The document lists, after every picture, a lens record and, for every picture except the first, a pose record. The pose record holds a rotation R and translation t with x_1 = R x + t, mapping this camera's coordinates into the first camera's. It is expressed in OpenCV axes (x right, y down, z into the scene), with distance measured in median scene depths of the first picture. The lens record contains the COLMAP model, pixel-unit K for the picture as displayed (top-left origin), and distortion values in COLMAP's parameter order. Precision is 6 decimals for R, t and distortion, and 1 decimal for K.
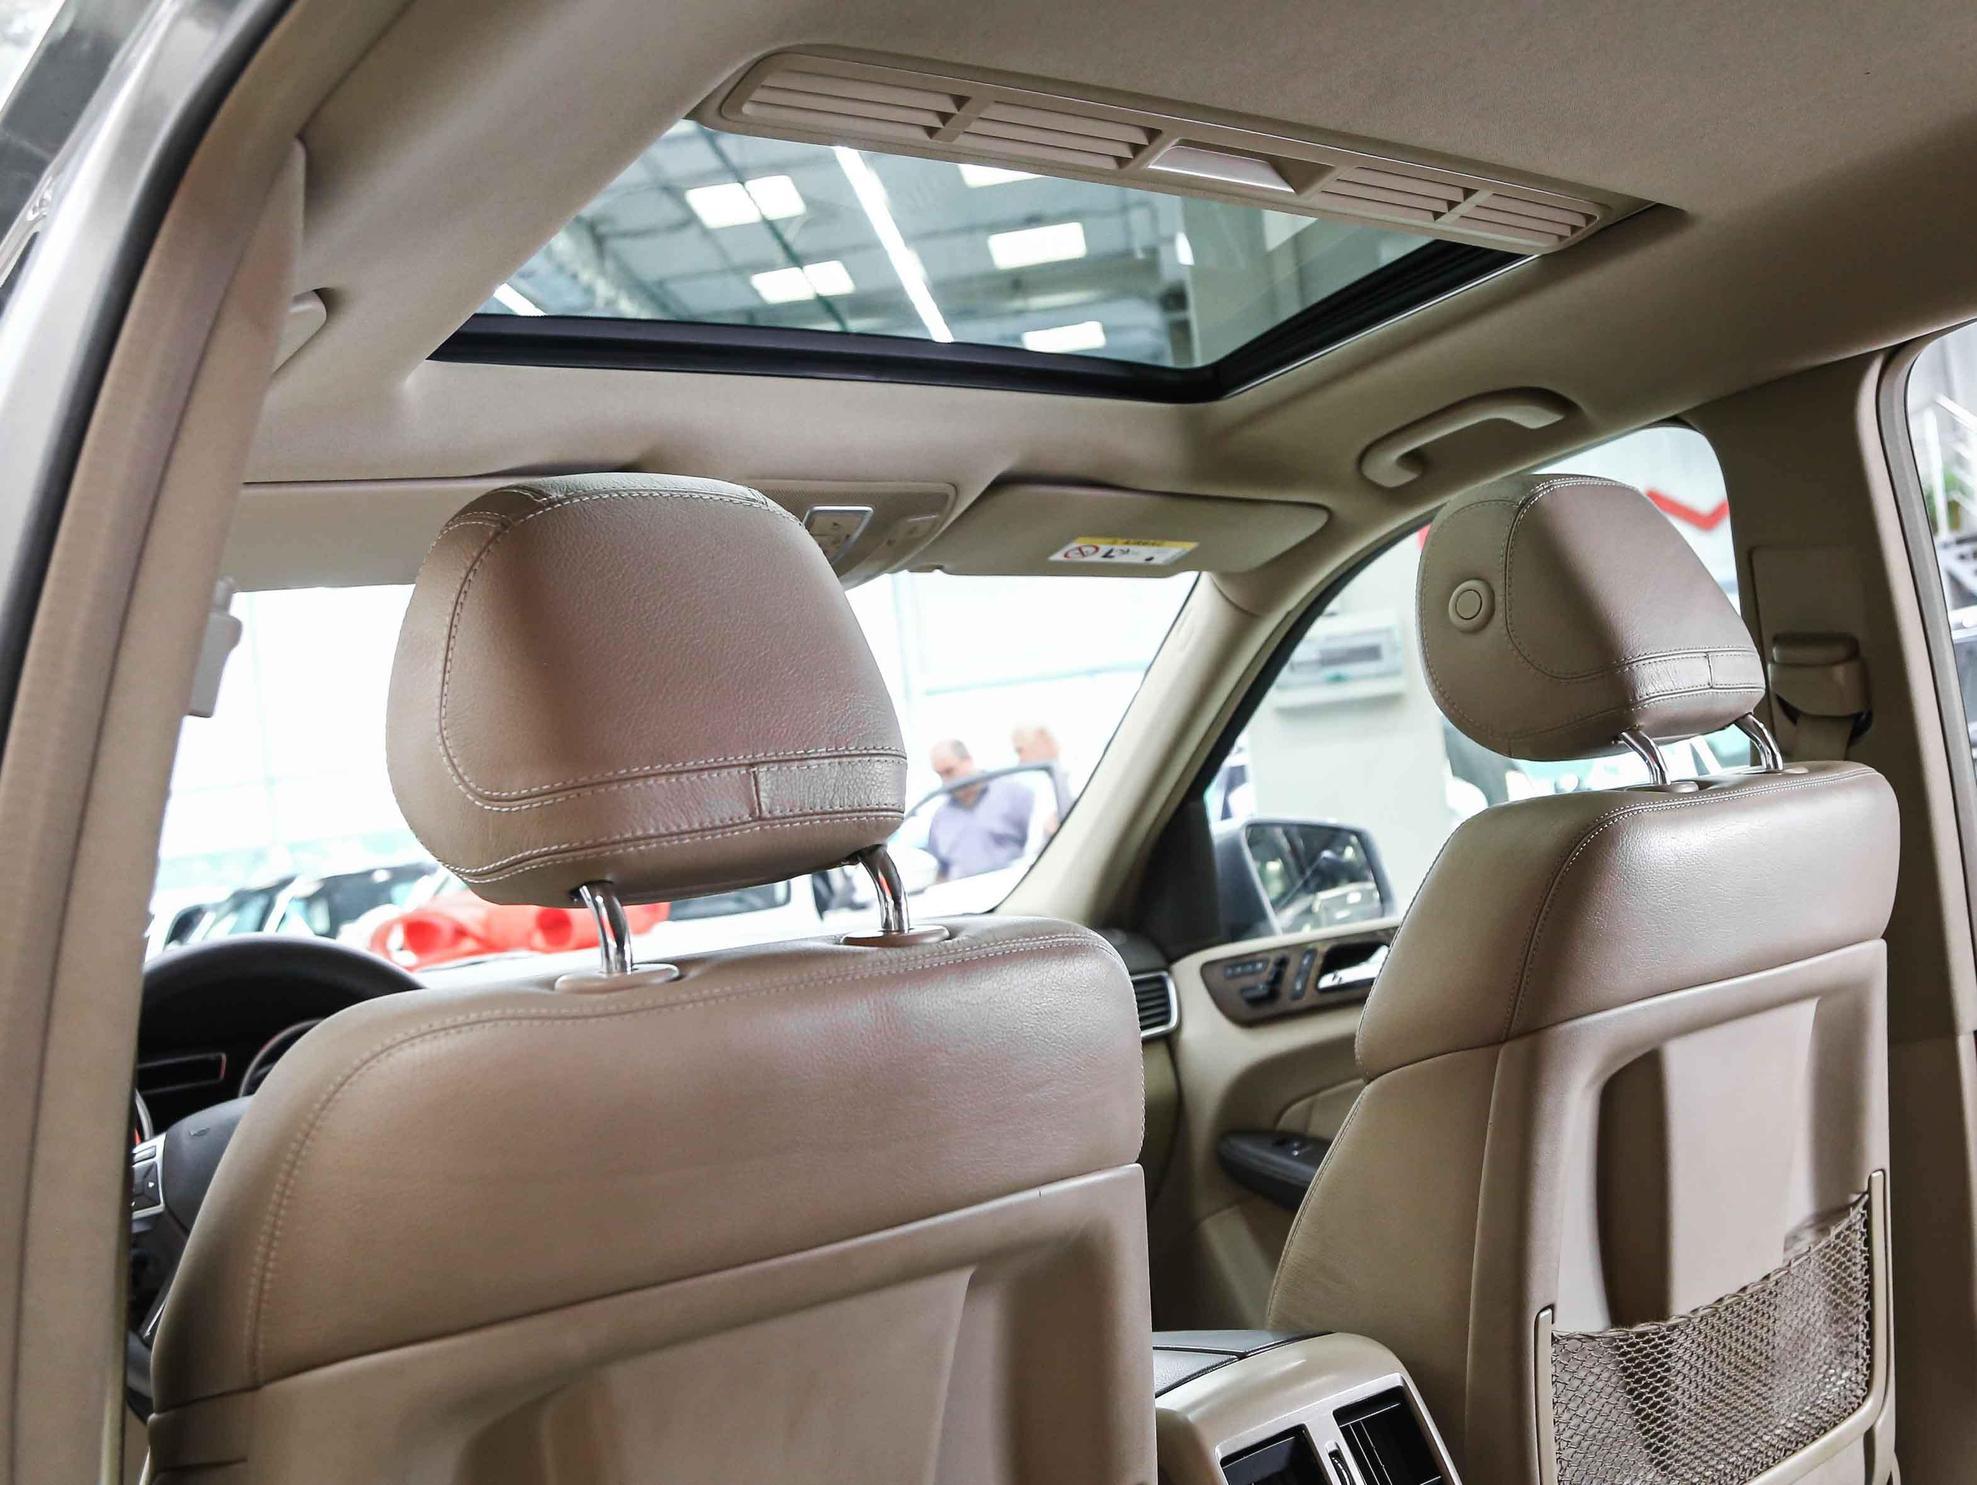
lens RADIAL K [[1987.0, 0, 988.5], [0, 1987.0, 742.5], [0, 0, 1]] dist [-0.052652, 0.006192]
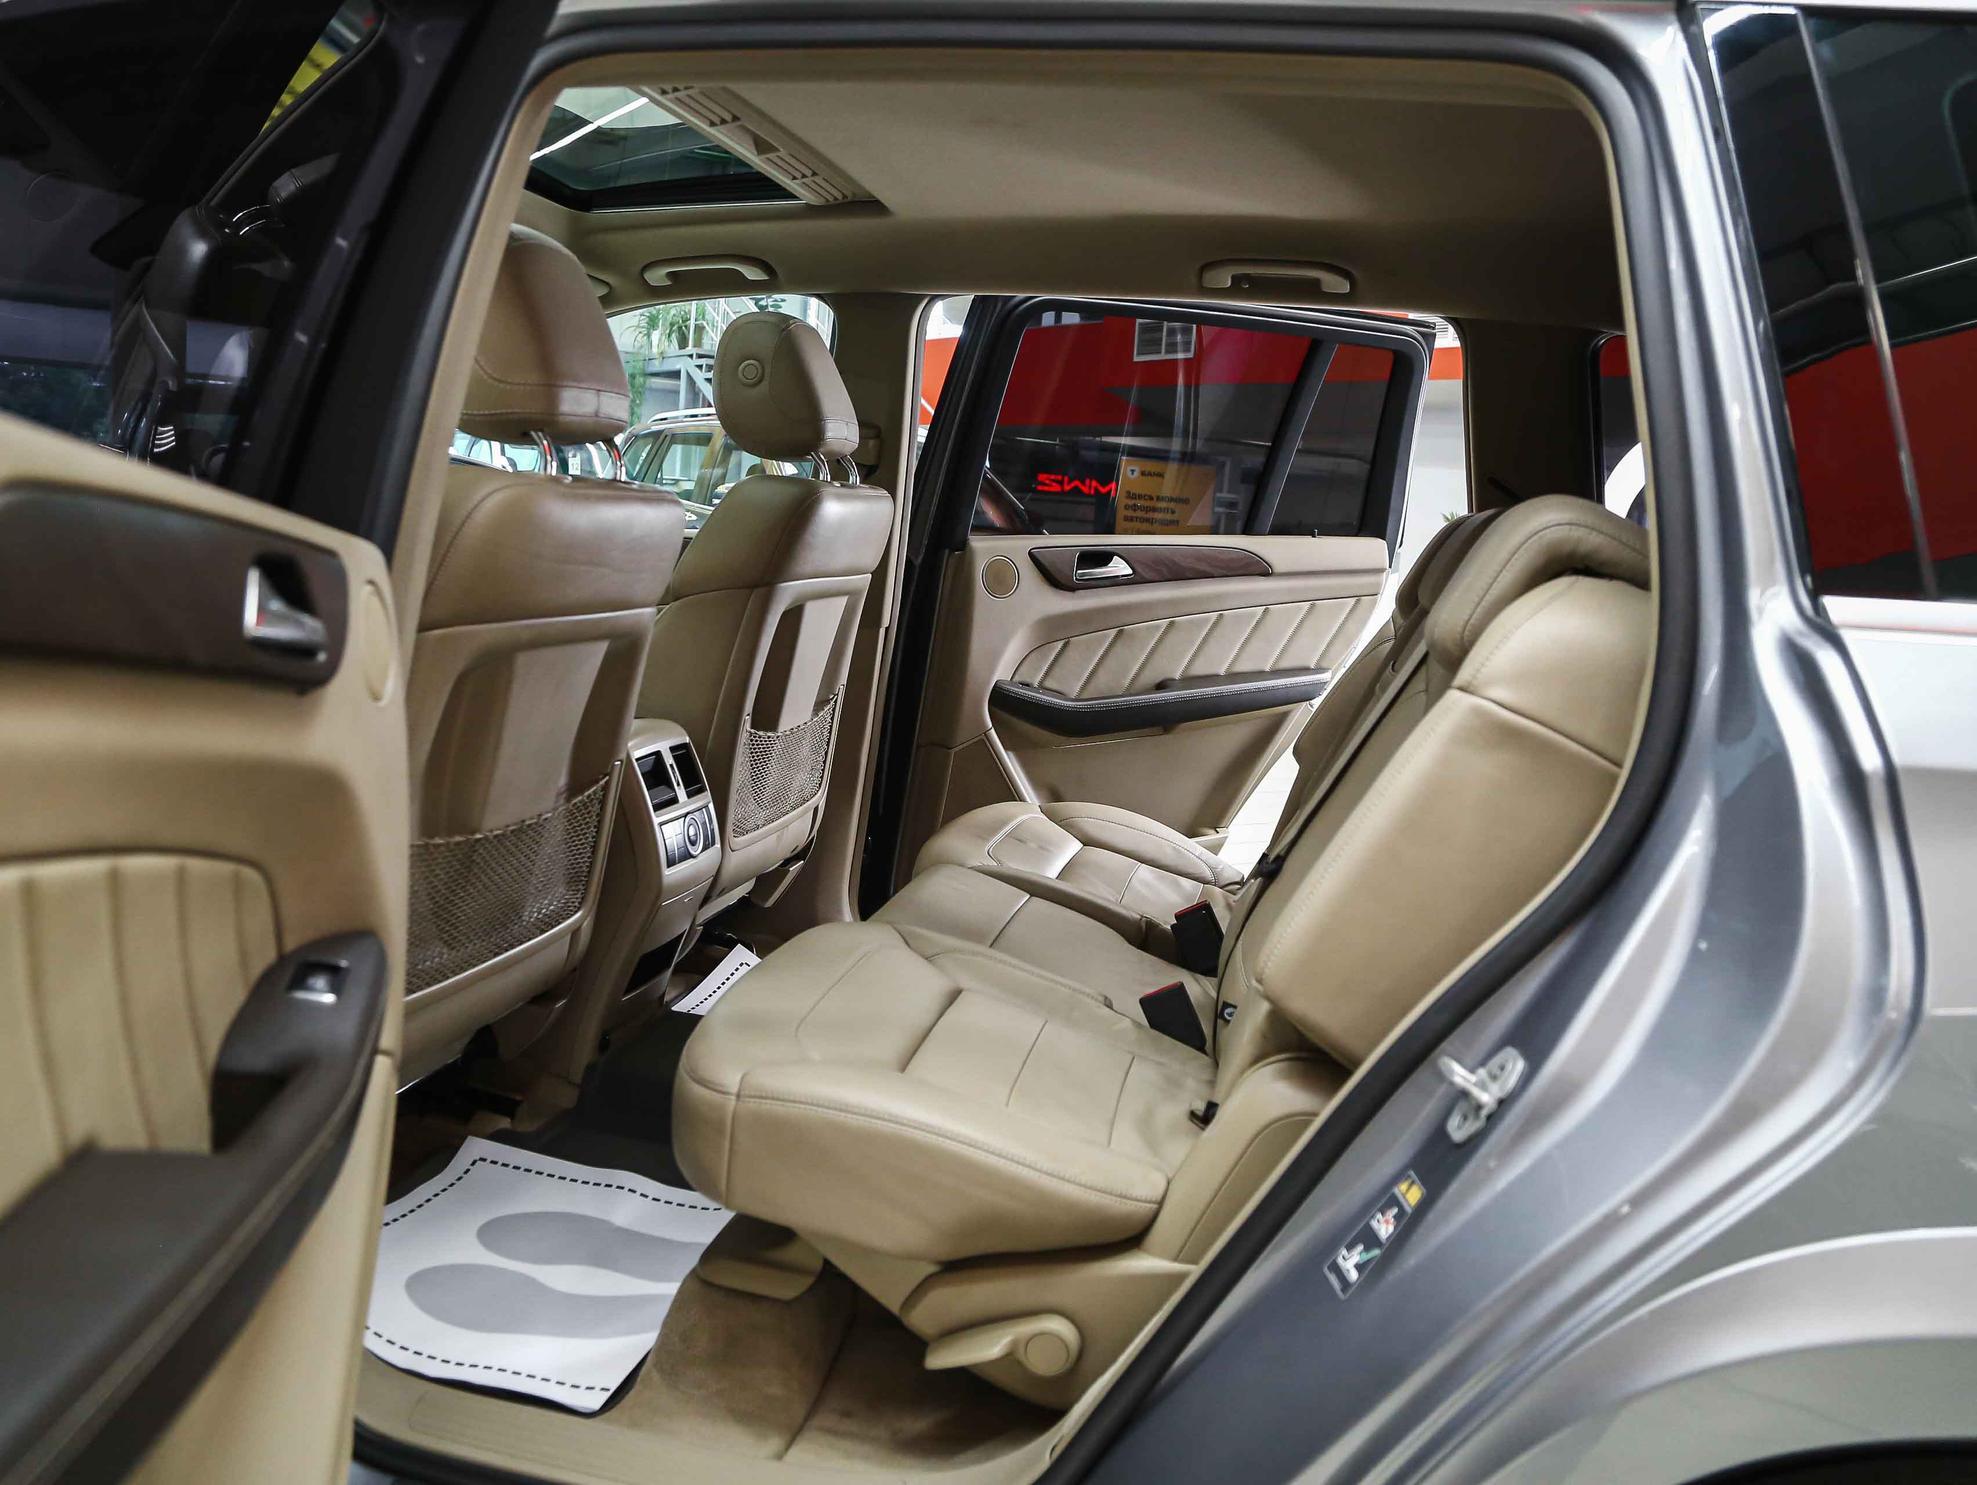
lens RADIAL K [[1535.1, 0, 988.5], [0, 1535.1, 742.5], [0, 0, 1]] dist [-0.104052, 0.013003]
pose [[0.754655, 0.082298, 0.650940, -0.544647], [-0.202415, 0.972913, 0.111660, 0.073570], [-0.624118, -0.216025, 0.750873, -0.372212]]
